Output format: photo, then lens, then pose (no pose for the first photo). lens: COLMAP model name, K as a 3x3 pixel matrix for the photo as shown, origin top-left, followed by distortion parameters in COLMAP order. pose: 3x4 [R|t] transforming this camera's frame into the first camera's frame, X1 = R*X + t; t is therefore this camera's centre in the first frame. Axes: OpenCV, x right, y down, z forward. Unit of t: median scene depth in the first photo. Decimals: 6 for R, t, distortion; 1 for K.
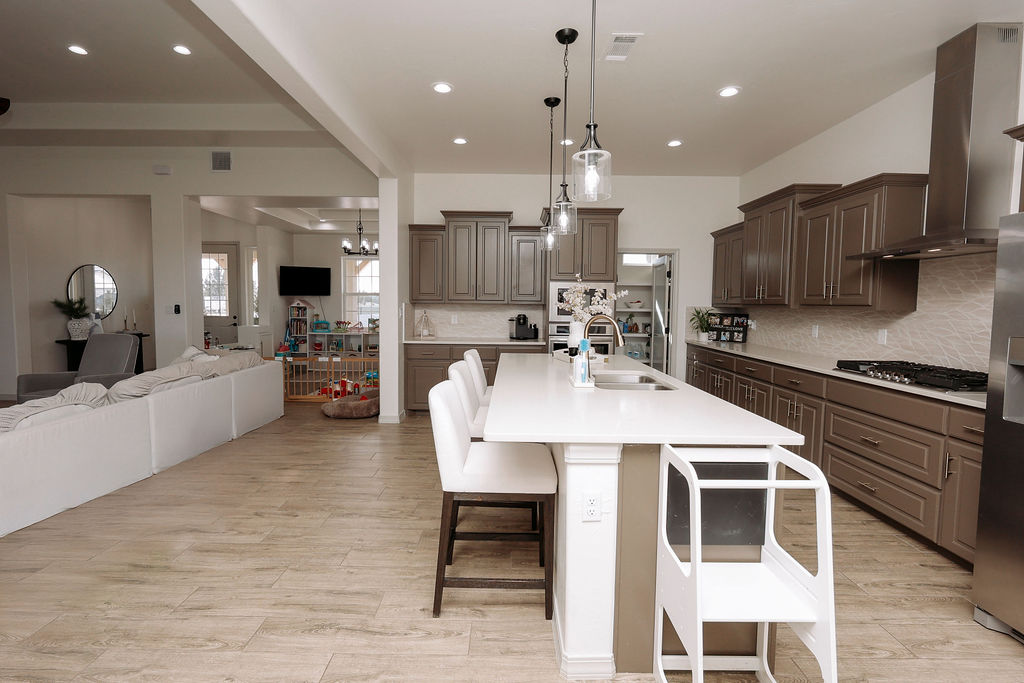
lens RADIAL K [[466.5, 0, 505.5], [0, 466.5, 335.1], [0, 0, 1]] dist [-0.008549, 0.000804]
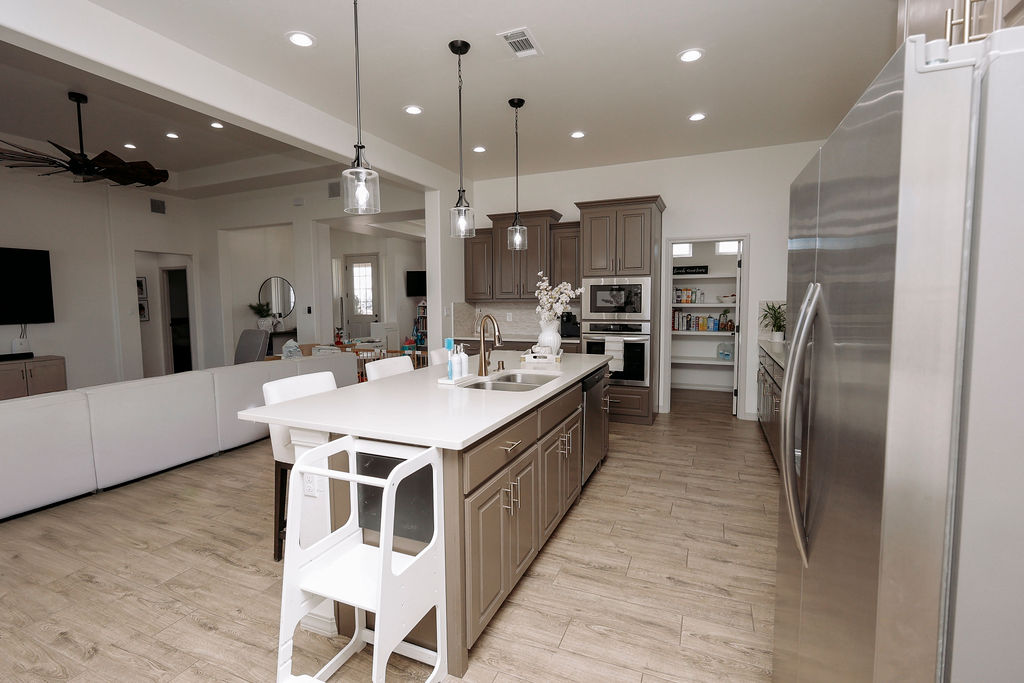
lens RADIAL K [[466.5, 0, 505.5], [0, 466.5, 335.1], [0, 0, 1]] dist [-0.008549, 0.000804]
pose [[0.919251, 0.010711, -0.393527, 0.304147], [-0.007018, 0.999917, 0.010821, -0.004806], [0.393610, -0.007186, 0.919249, 0.036213]]
